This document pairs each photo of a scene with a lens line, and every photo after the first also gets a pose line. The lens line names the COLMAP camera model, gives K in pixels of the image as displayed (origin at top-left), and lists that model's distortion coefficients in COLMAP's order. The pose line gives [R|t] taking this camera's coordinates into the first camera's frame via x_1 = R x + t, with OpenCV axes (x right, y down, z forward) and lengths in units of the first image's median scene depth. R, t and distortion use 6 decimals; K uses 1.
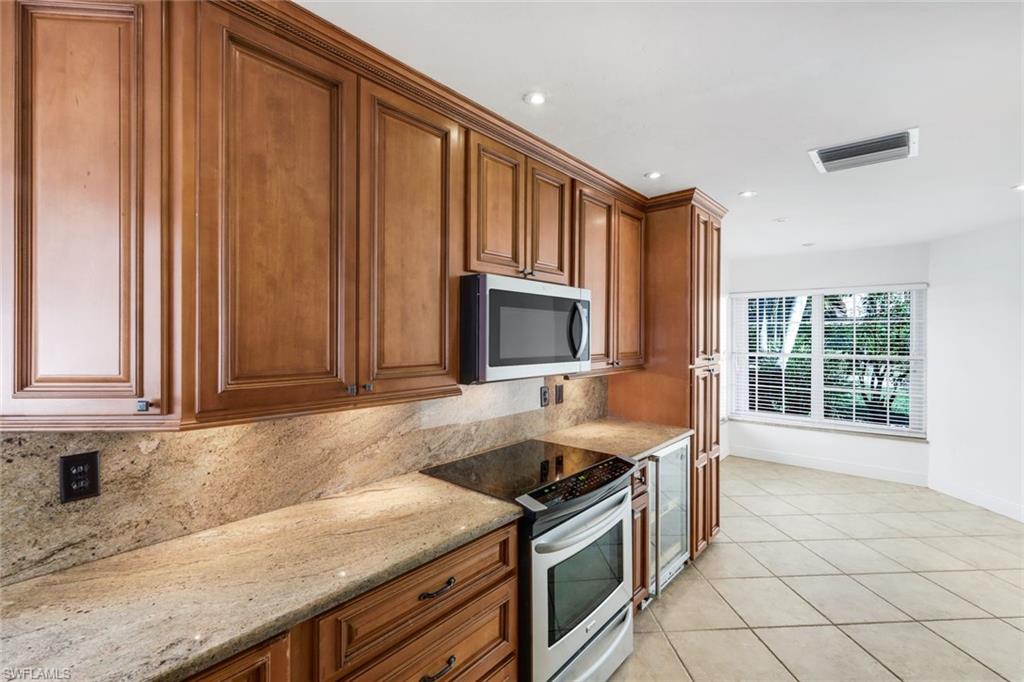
lens RADIAL K [[438.2, 0, 509.9], [0, 438.2, 336.9], [0, 0, 1]] dist [0.003240, 0.000138]
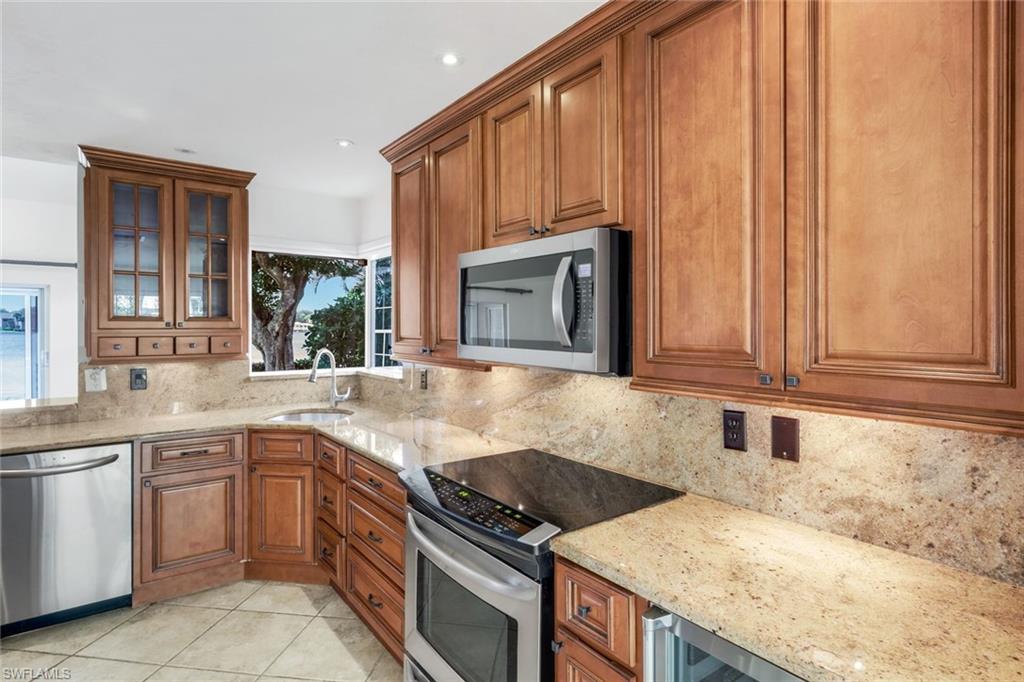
lens RADIAL K [[533.8, 0, 512.9], [0, 533.8, 328.1], [0, 0, 1]] dist [0.000194, 0.000209]
pose [[-0.198637, -0.000298, -0.980073, 0.920178], [-0.000785, 1.000000, -0.000145, 0.024169], [0.980073, 0.000741, -0.198637, 1.093308]]
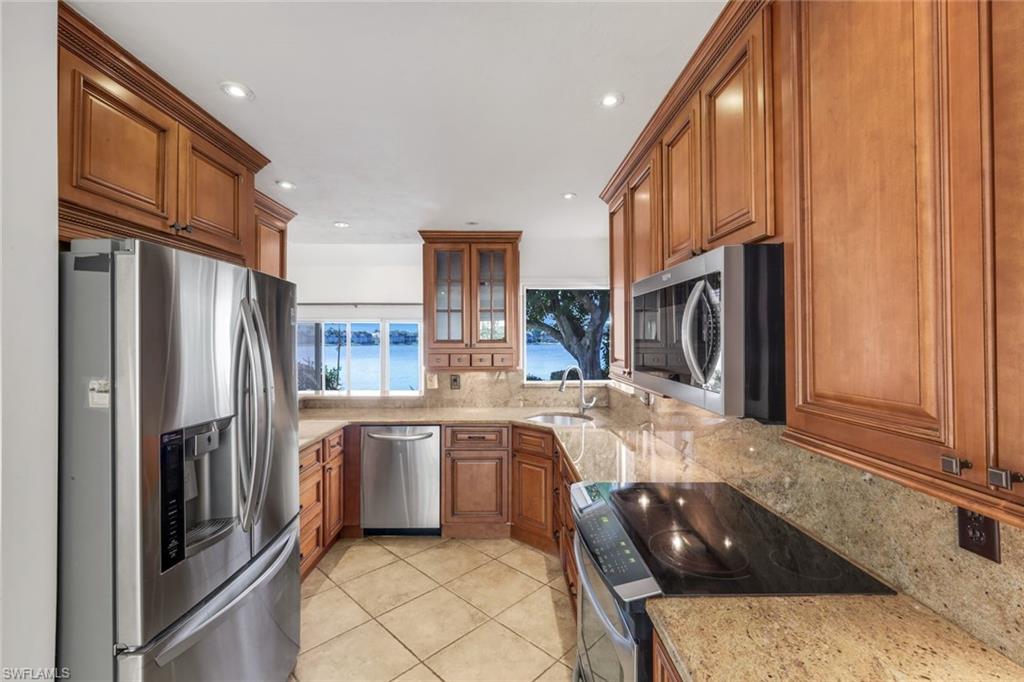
lens RADIAL K [[438.2, 0, 509.9], [0, 438.2, 336.9], [0, 0, 1]] dist [0.003240, 0.000138]
pose [[-0.742965, -0.005370, -0.669309, 0.708130], [0.000577, 0.999962, -0.008664, -0.002995], [0.669330, -0.006823, -0.742934, 1.269973]]
